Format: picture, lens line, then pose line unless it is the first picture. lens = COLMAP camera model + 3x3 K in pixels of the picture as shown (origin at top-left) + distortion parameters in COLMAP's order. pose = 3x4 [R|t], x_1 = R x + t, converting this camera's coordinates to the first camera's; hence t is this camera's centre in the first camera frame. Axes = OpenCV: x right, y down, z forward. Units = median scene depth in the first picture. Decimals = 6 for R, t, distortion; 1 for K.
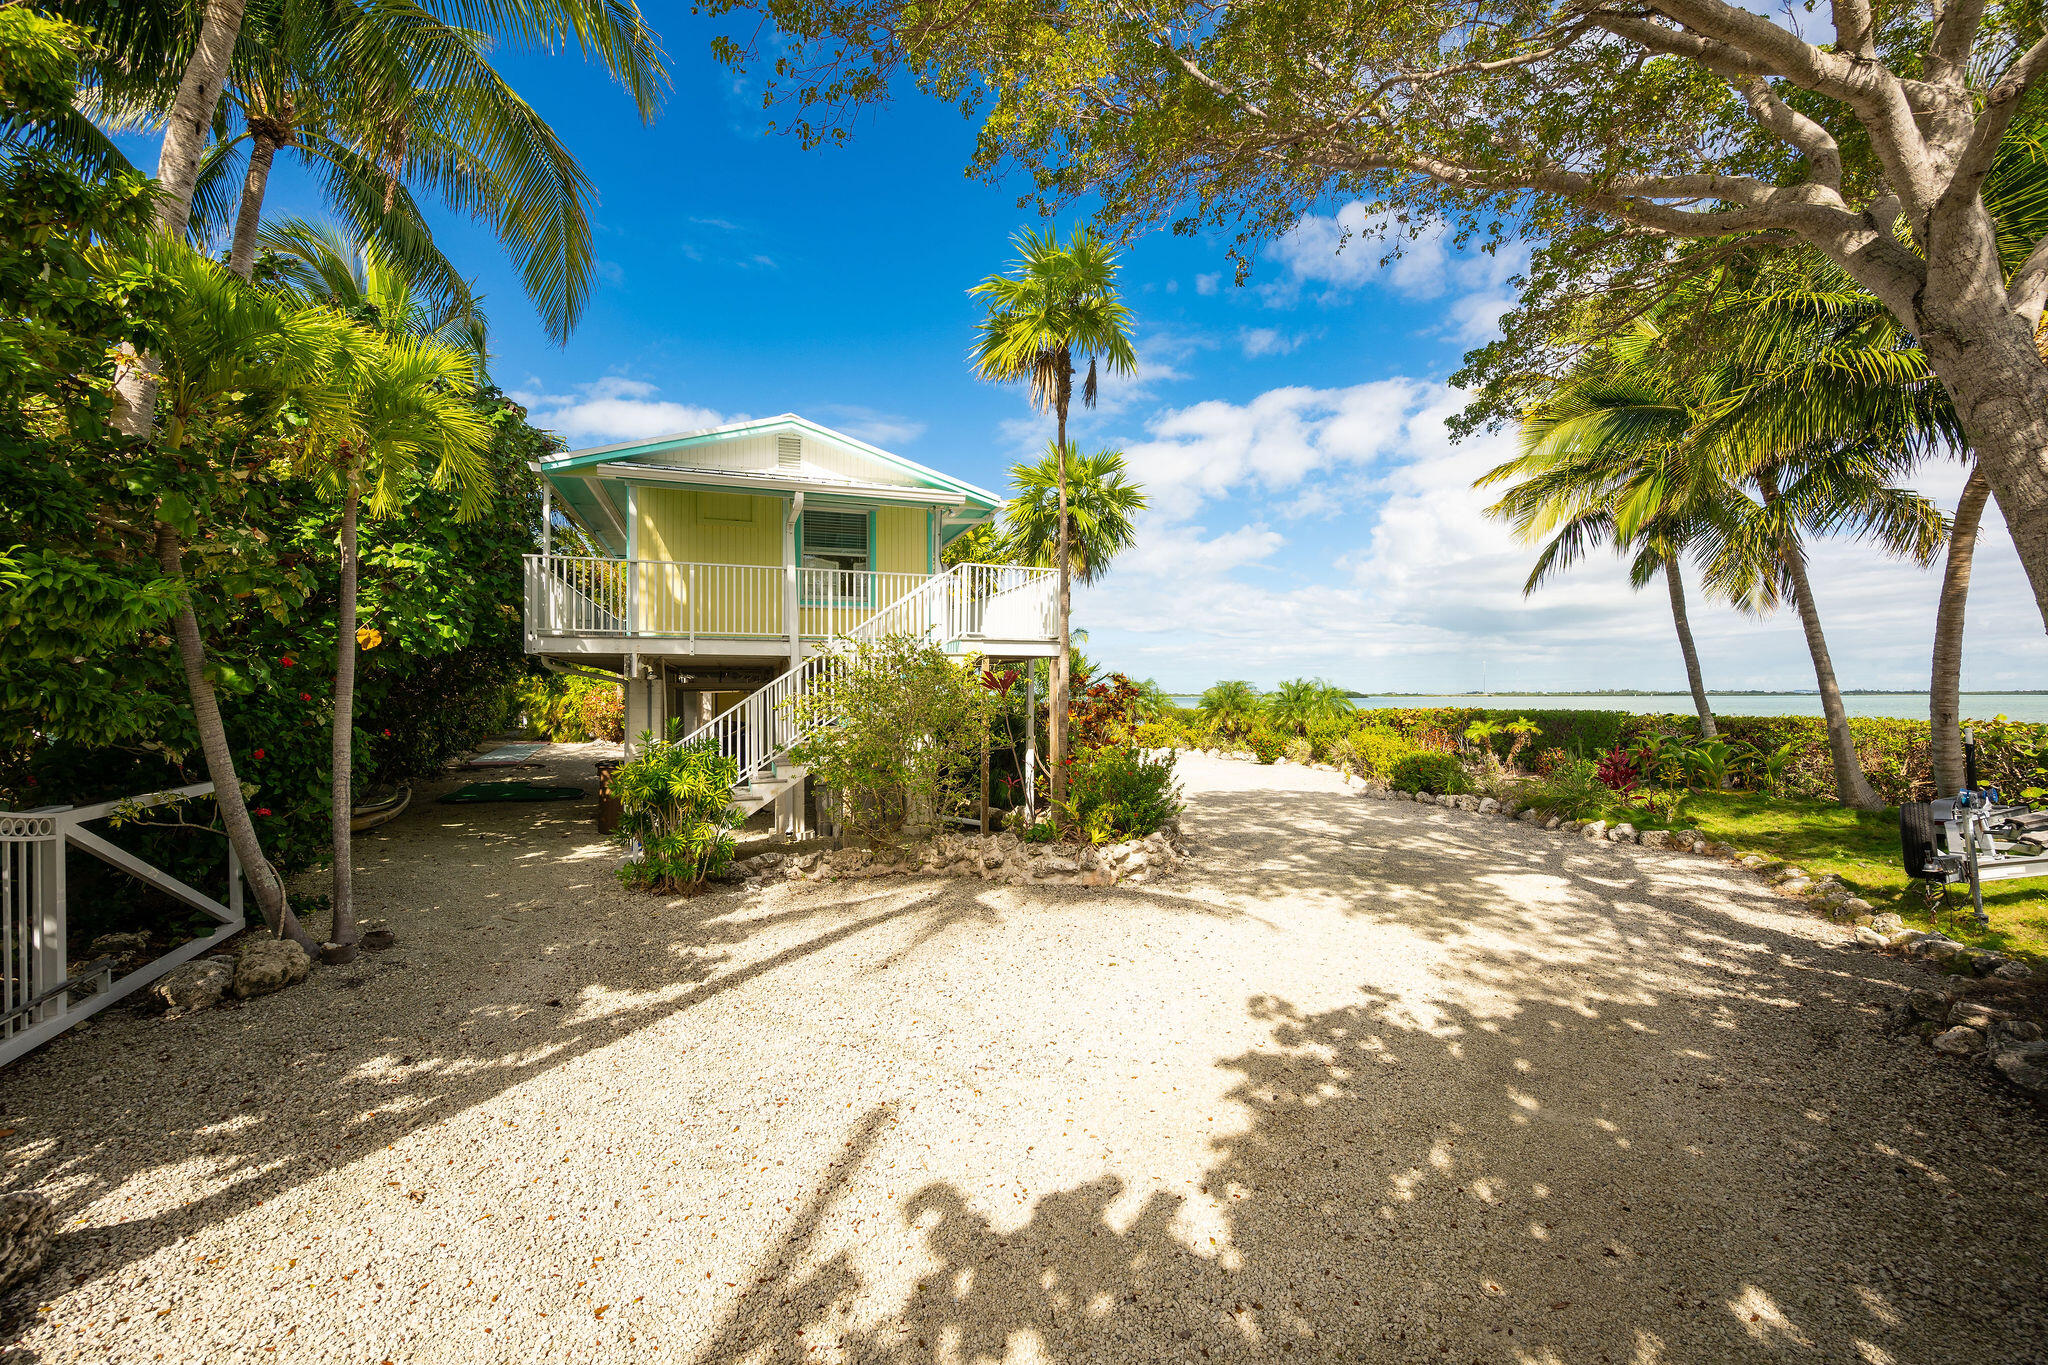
lens RADIAL K [[804.1, 0, 1025.4], [0, 804.1, 689.4], [0, 0, 1]] dist [-0.001278, 0.000184]
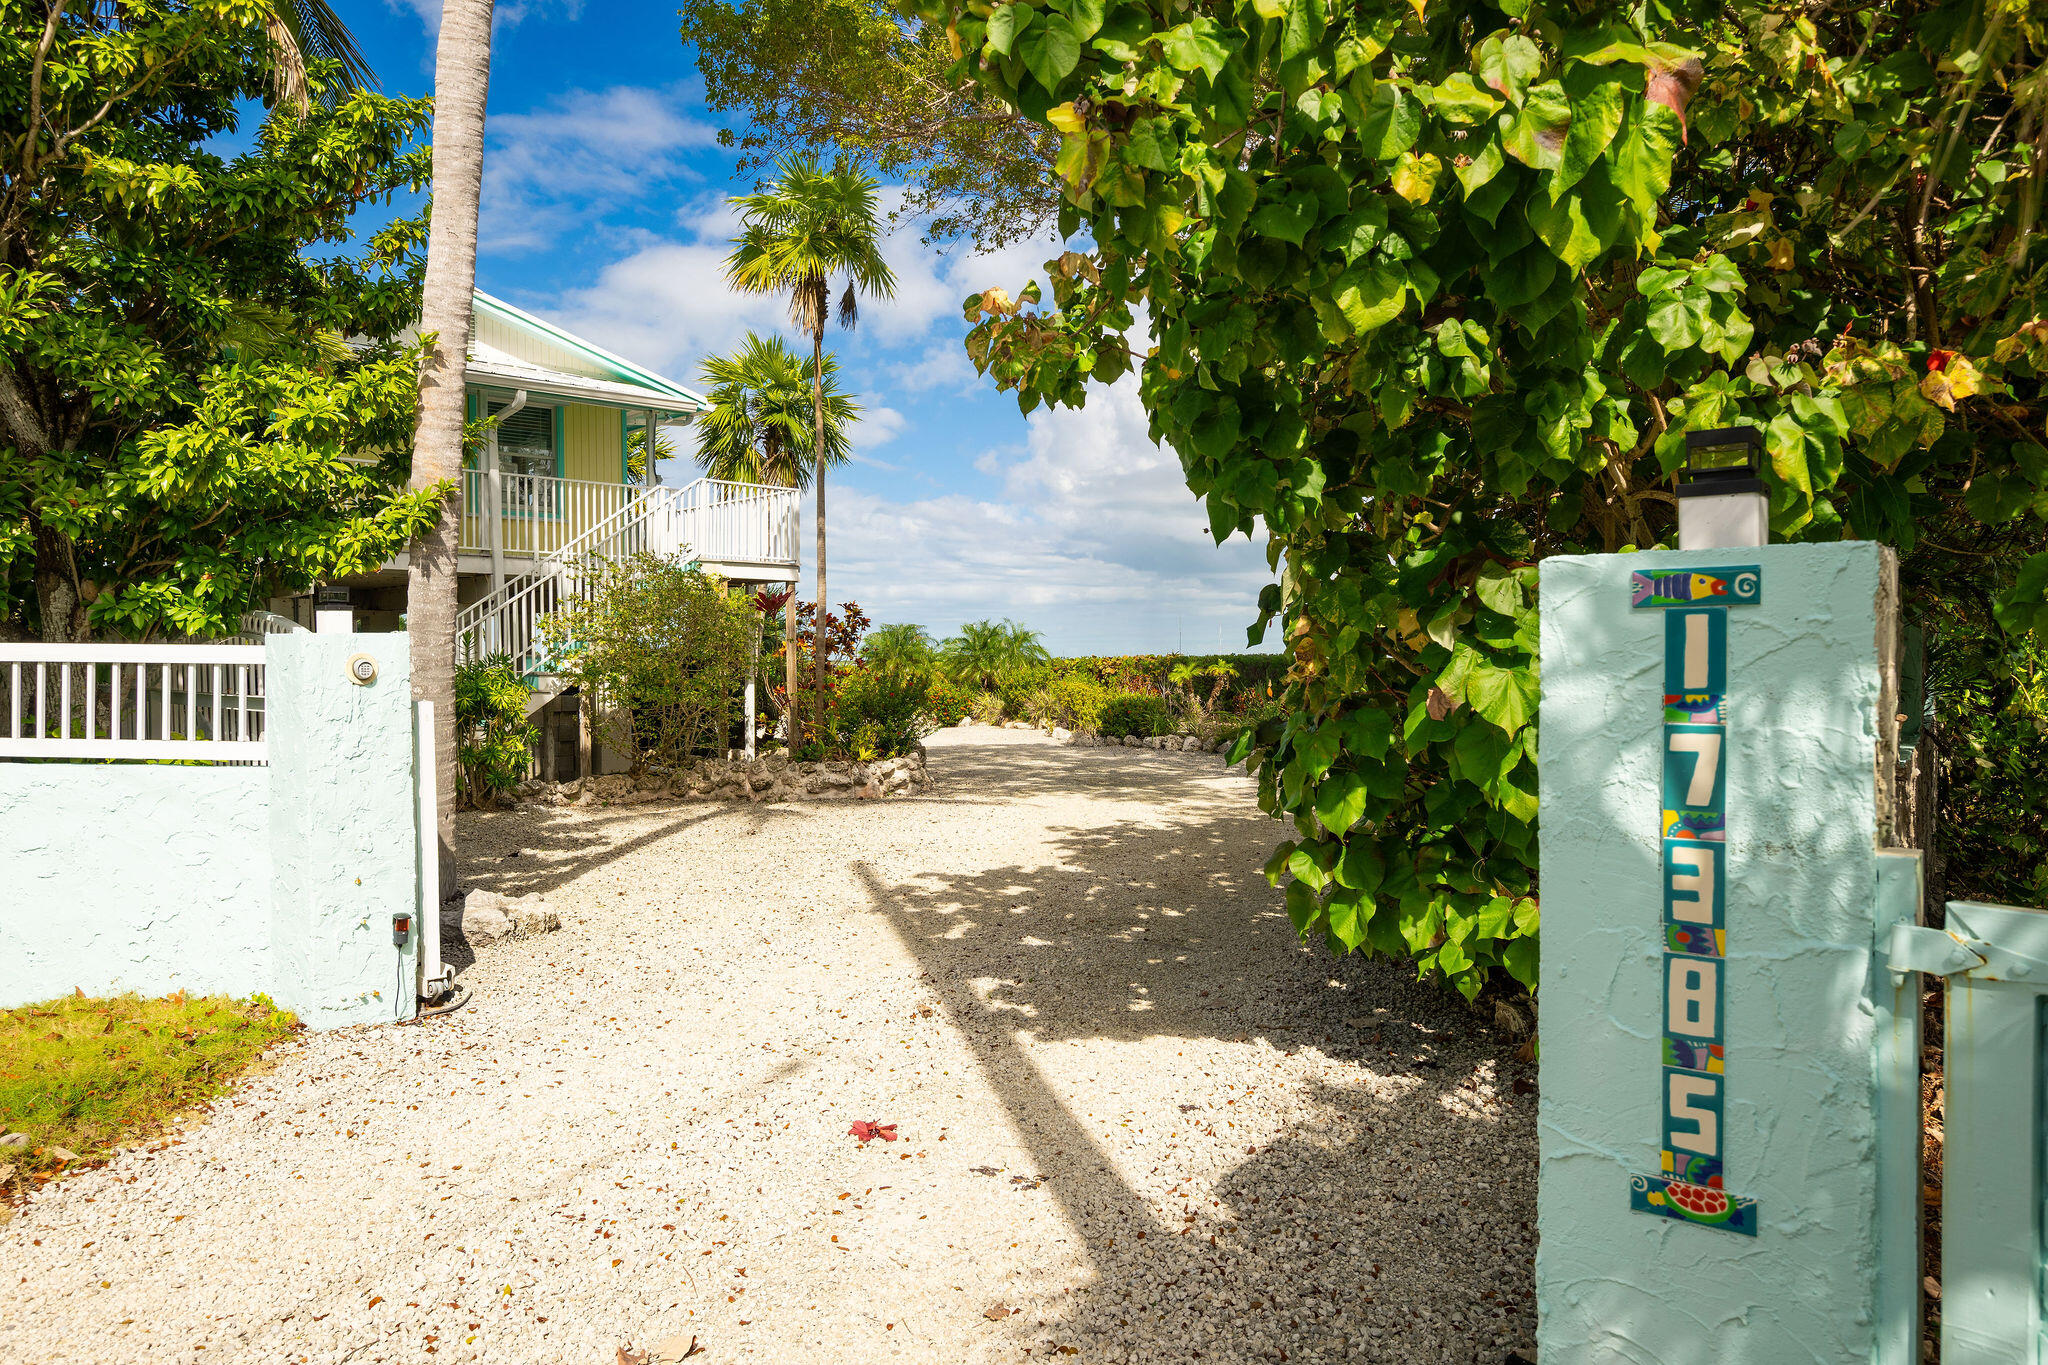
lens RADIAL K [[1332.7, 0, 1022.0], [0, 1332.7, 675.2], [0, 0, 1]] dist [-0.041283, -0.000402]
pose [[0.920096, -0.005491, 0.391655, -0.258479], [0.000013, 0.999902, 0.013986, 0.037861], [-0.391693, -0.012863, 0.920006, -0.427478]]
